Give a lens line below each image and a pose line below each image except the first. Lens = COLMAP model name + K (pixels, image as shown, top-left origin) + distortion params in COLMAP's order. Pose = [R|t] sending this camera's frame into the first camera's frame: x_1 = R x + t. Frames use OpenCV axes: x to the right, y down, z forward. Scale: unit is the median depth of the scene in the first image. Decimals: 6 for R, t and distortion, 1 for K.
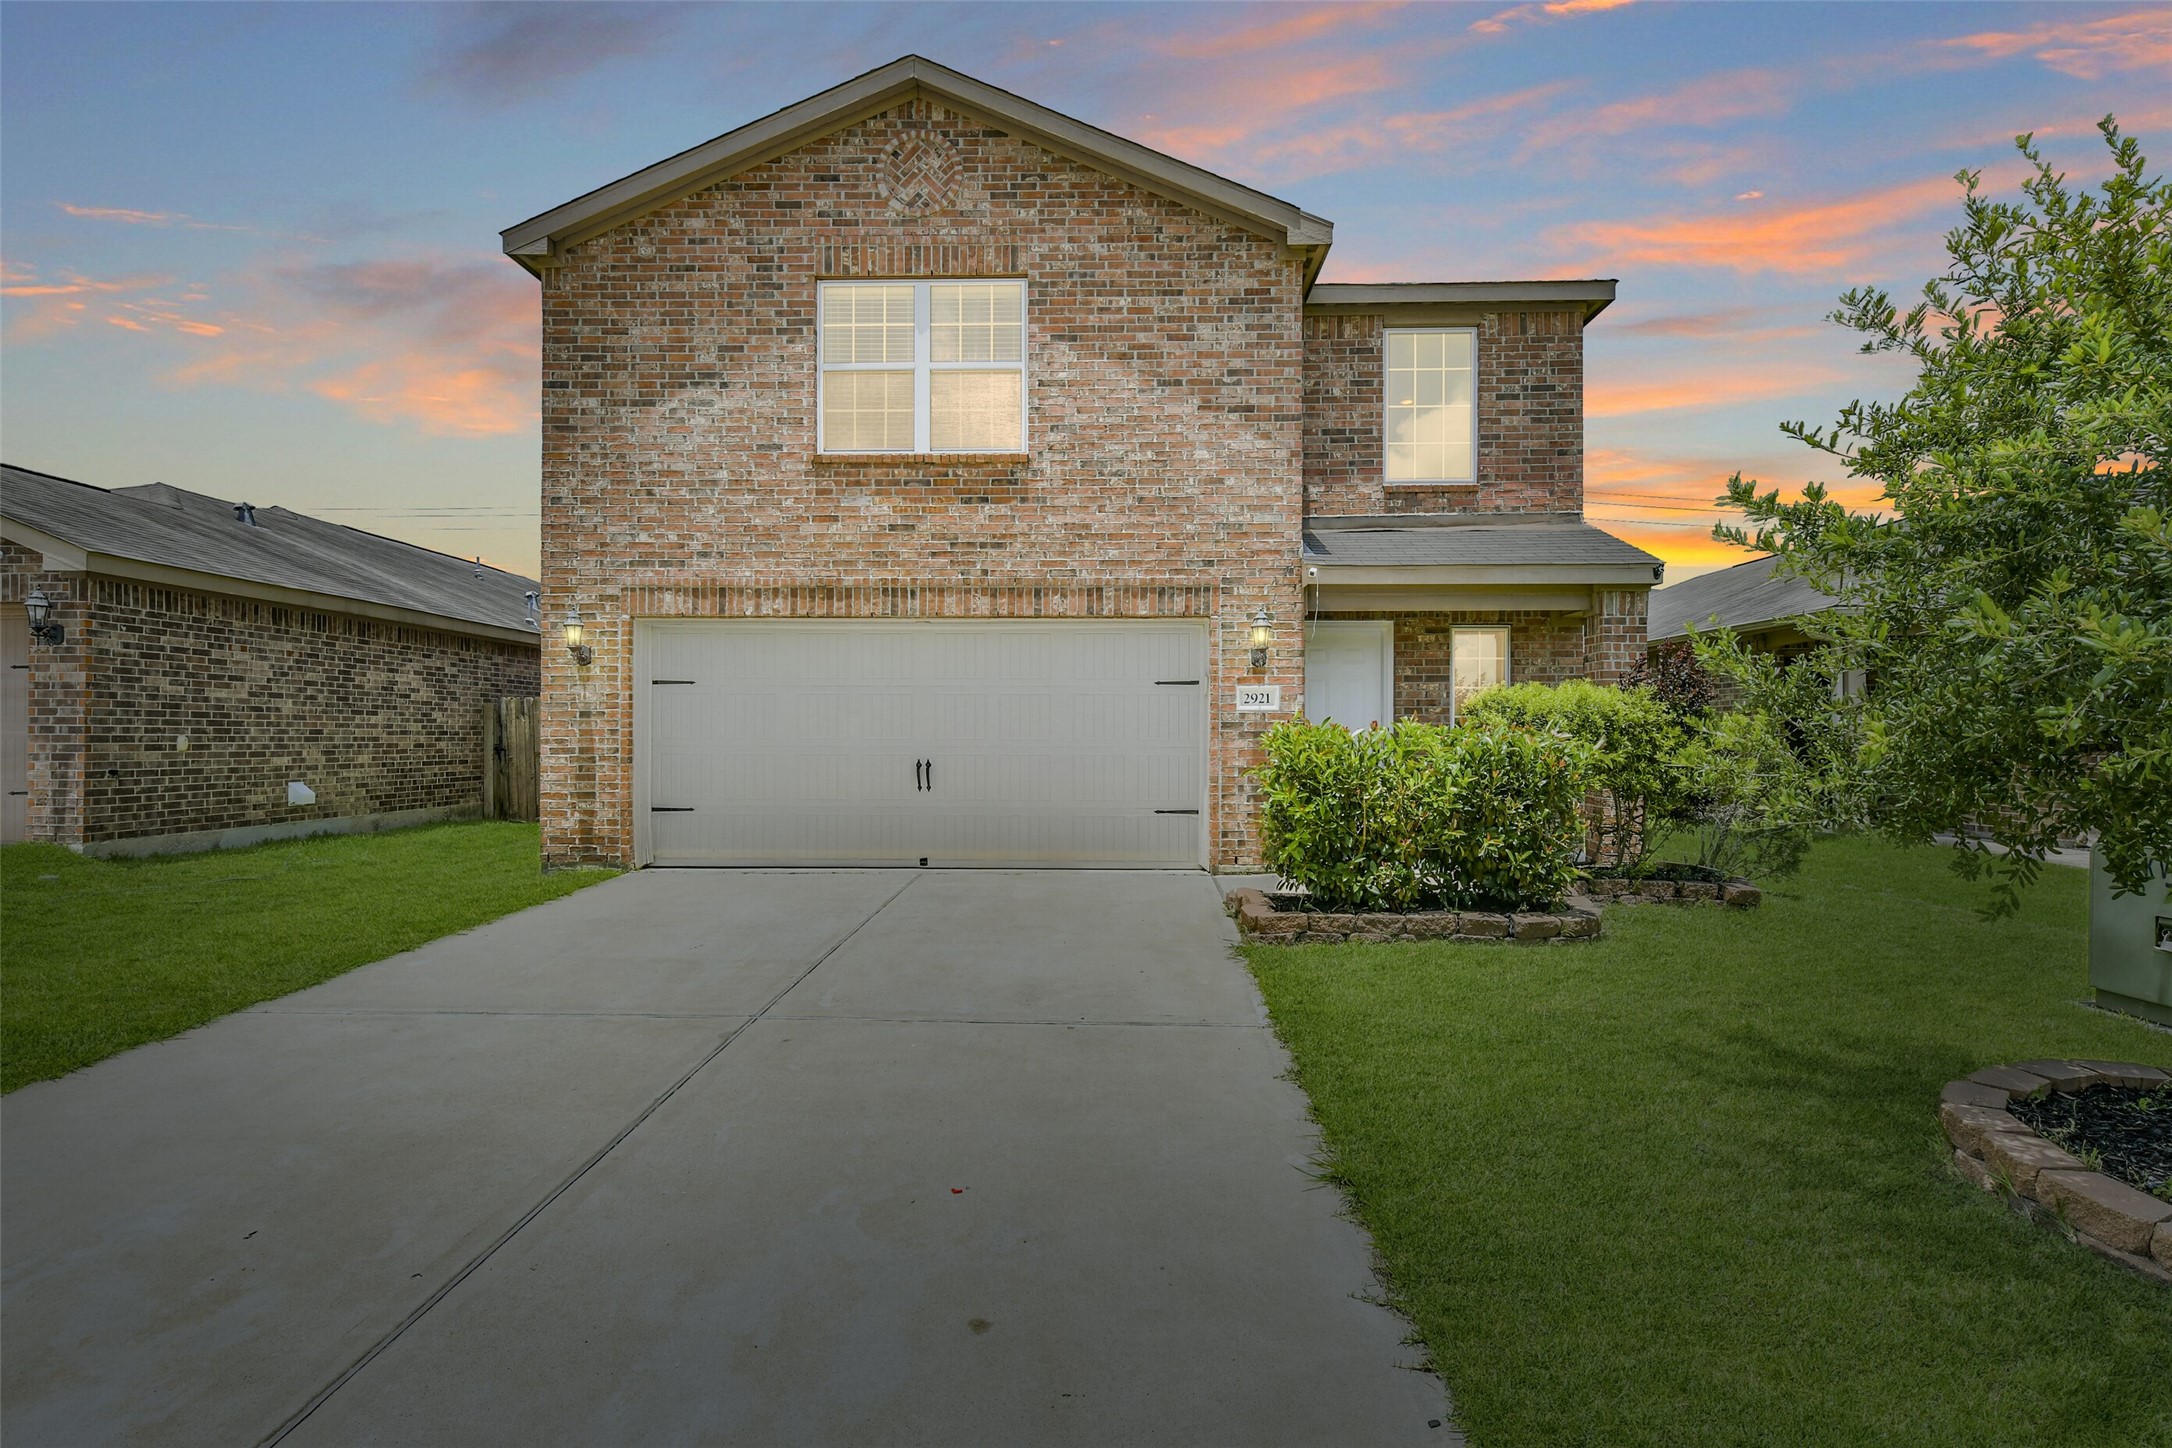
lens RADIAL K [[1067.2, 0, 1083.2], [0, 1067.2, 729.6], [0, 0, 1]] dist [0.002072, 0.000601]
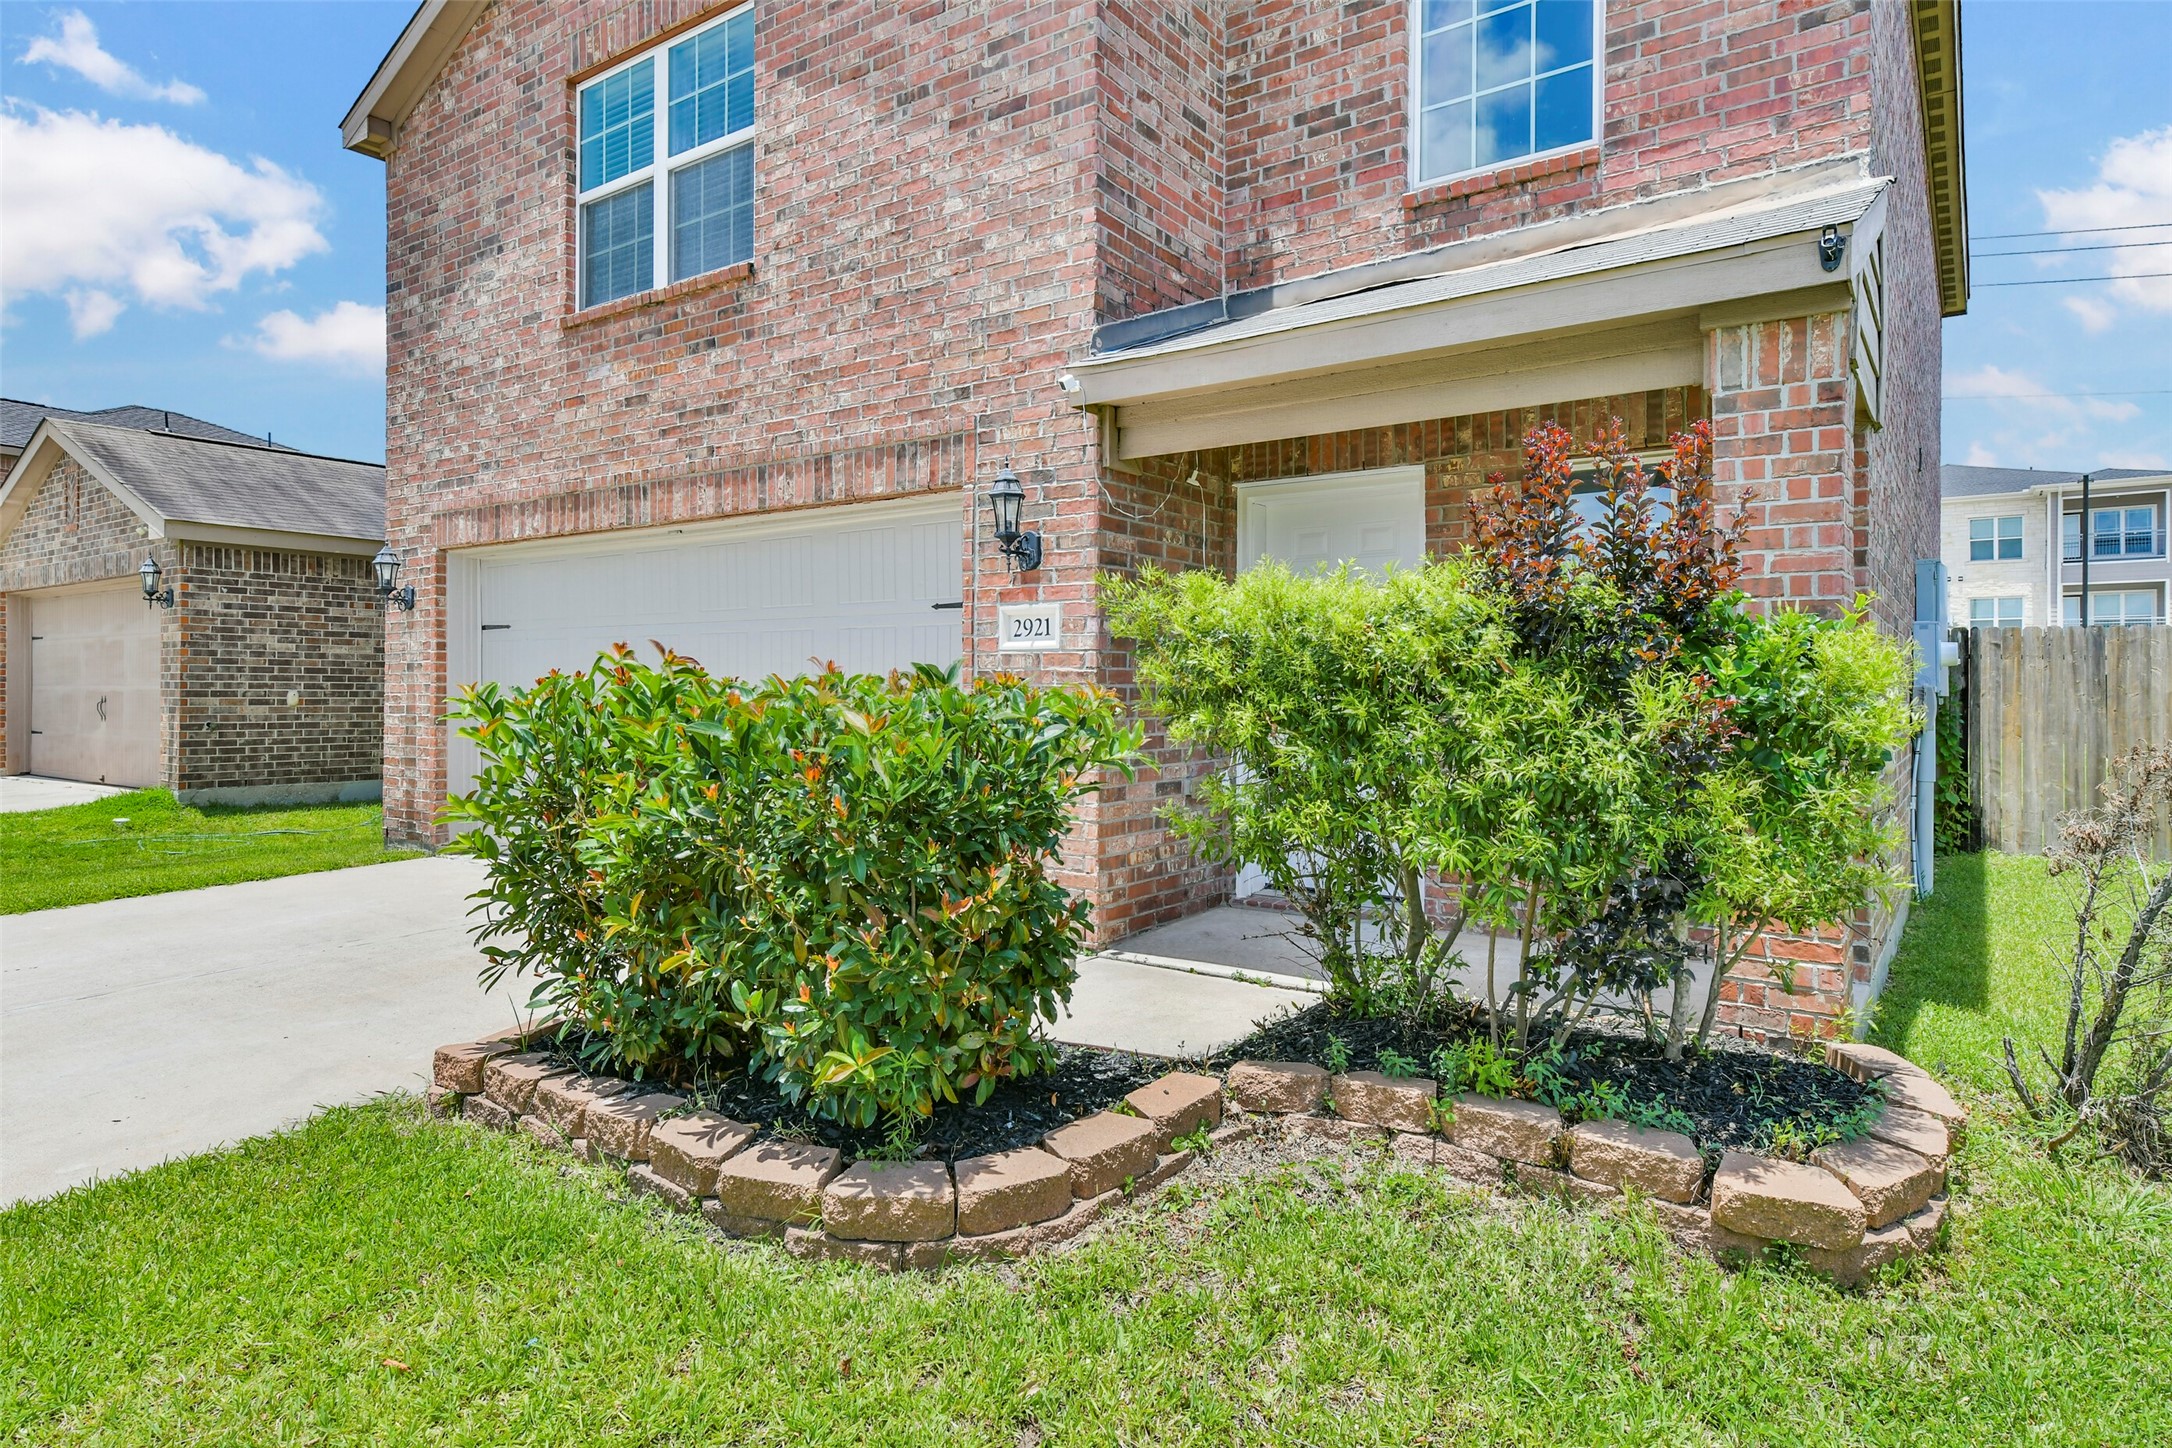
lens RADIAL K [[1244.9, 0, 1098.7], [0, 1244.9, 683.4], [0, 0, 1]] dist [0.007889, 0.000413]
pose [[0.823486, -0.001062, -0.567335, 0.540794], [0.000341, 0.999999, -0.001378, 0.000426], [0.567336, 0.000941, 0.823486, 0.478449]]
